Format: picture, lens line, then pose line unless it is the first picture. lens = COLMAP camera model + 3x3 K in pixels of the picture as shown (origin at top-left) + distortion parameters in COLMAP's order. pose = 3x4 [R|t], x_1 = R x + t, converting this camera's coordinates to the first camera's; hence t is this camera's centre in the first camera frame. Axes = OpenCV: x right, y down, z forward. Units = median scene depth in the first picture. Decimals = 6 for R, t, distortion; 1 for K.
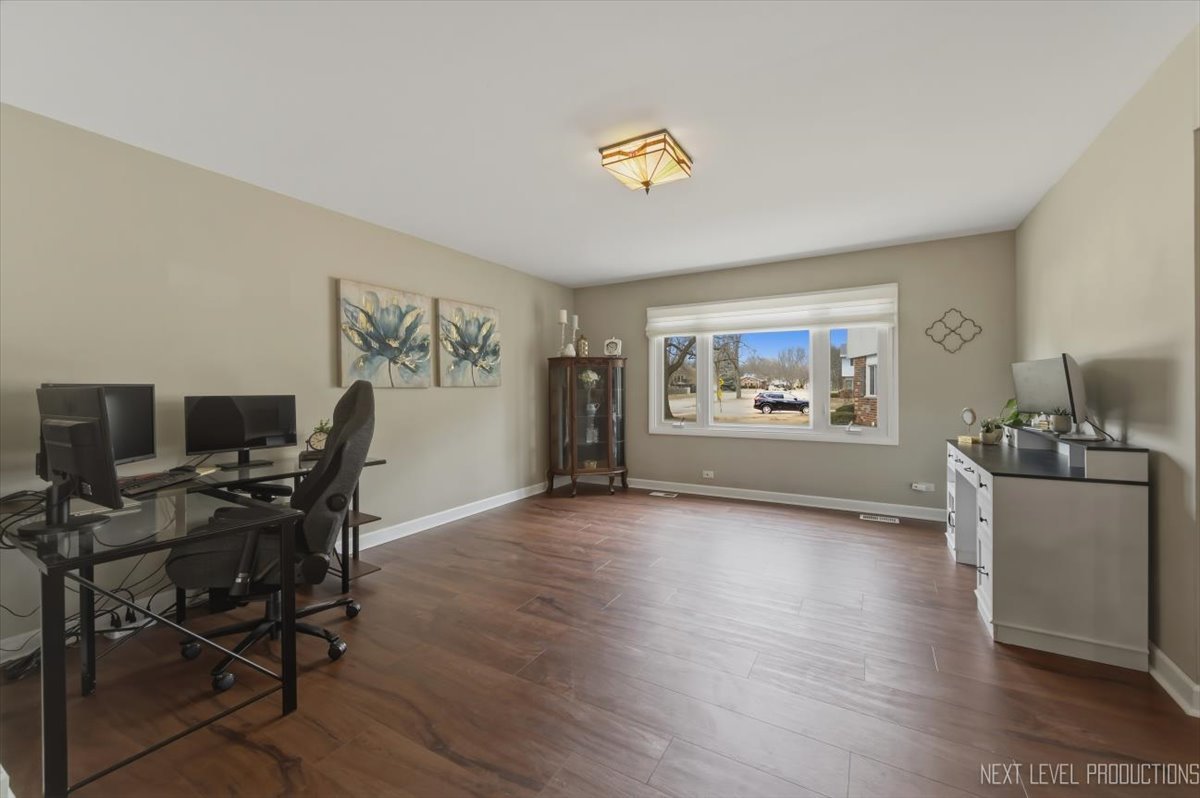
lens RADIAL K [[465.4, 0, 602.0], [0, 465.4, 391.6], [0, 0, 1]] dist [0.002773, -0.000054]
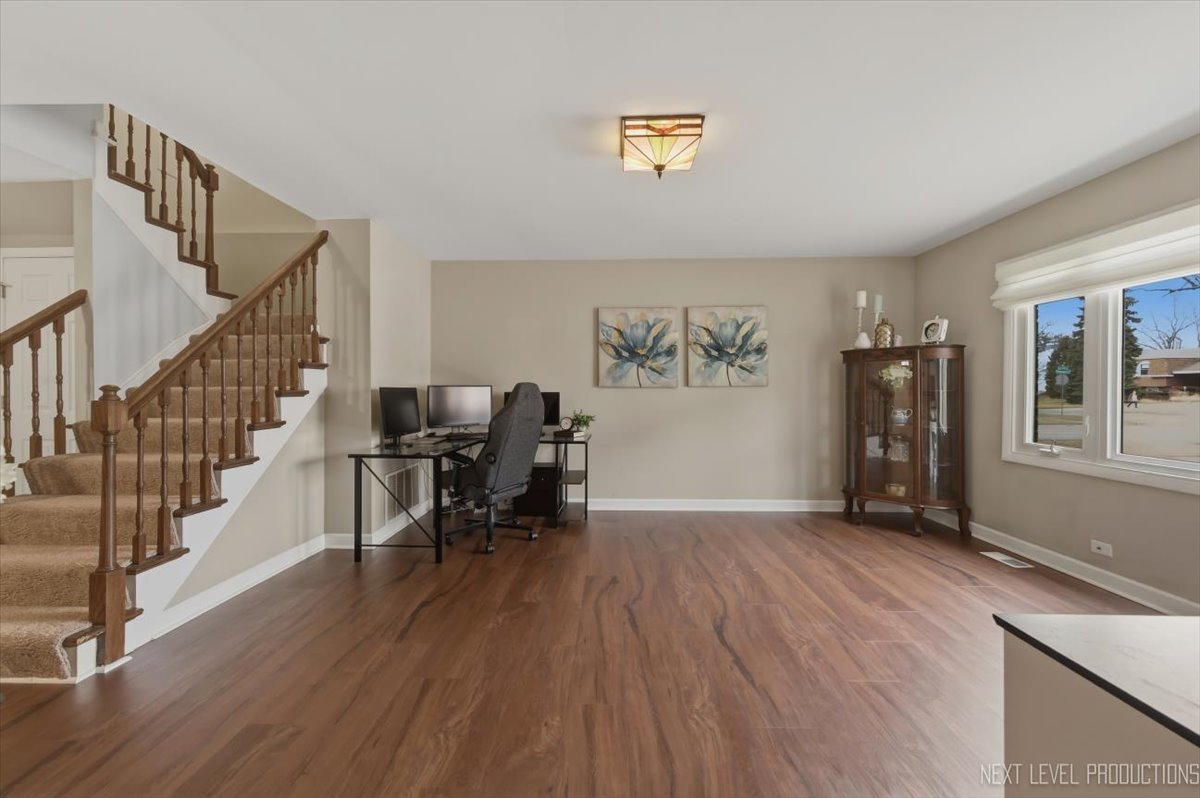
lens RADIAL K [[465.4, 0, 602.0], [0, 465.4, 391.6], [0, 0, 1]] dist [0.002773, -0.000054]
pose [[0.482127, 0.010851, -0.876034, 0.468382], [-0.008463, 0.999934, 0.007728, -0.004495], [0.876061, 0.003689, 0.482187, 0.250149]]
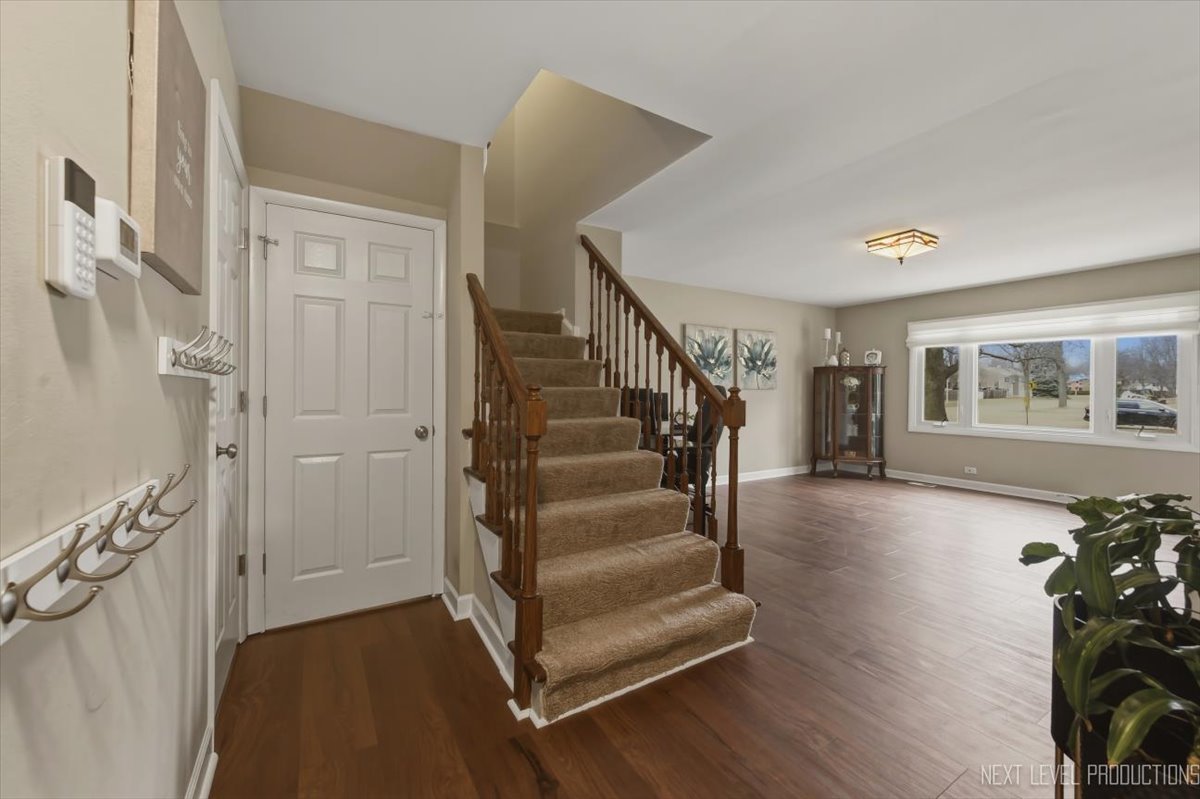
lens RADIAL K [[465.4, 0, 602.0], [0, 465.4, 392.1], [0, 0, 1]] dist [0.002773, -0.000054]
pose [[0.877097, 0.014670, -0.480090, -0.013034], [-0.015737, 0.999875, 0.001801, 0.003204], [0.480056, 0.005975, 0.877217, -0.443904]]
